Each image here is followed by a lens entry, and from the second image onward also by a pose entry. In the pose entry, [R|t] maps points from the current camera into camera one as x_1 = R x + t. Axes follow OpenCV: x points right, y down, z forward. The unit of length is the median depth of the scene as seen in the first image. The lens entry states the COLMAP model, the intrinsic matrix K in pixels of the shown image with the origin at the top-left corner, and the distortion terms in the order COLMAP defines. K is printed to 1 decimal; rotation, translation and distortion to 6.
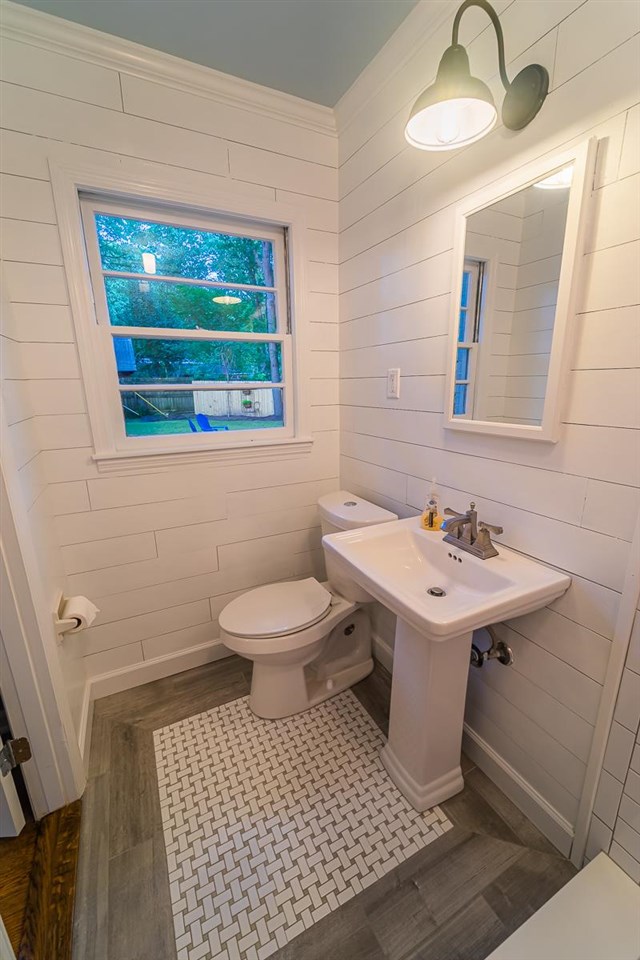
lens RADIAL K [[390.4, 0, 320.0], [0, 390.4, 480.0], [0, 0, 1]] dist [0.000570, -0.000233]
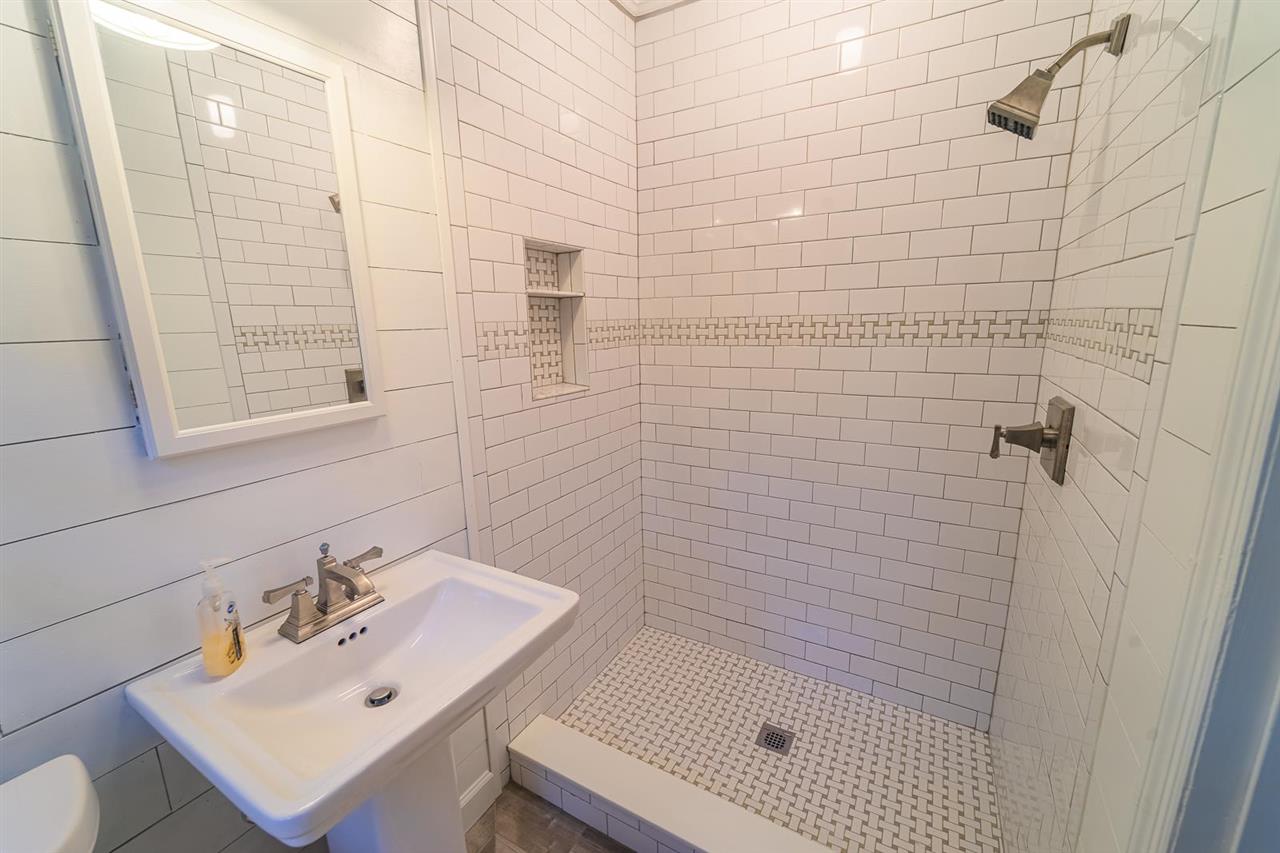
lens RADIAL K [[520.6, 0, 640.0], [0, 520.6, 426.5], [0, 0, 1]] dist [0.000570, -0.000233]
pose [[-0.547416, -0.144104, 0.824360, -0.501876], [0.229209, 0.921577, 0.313304, -0.243651], [-0.804860, 0.360458, -0.471456, 0.896180]]
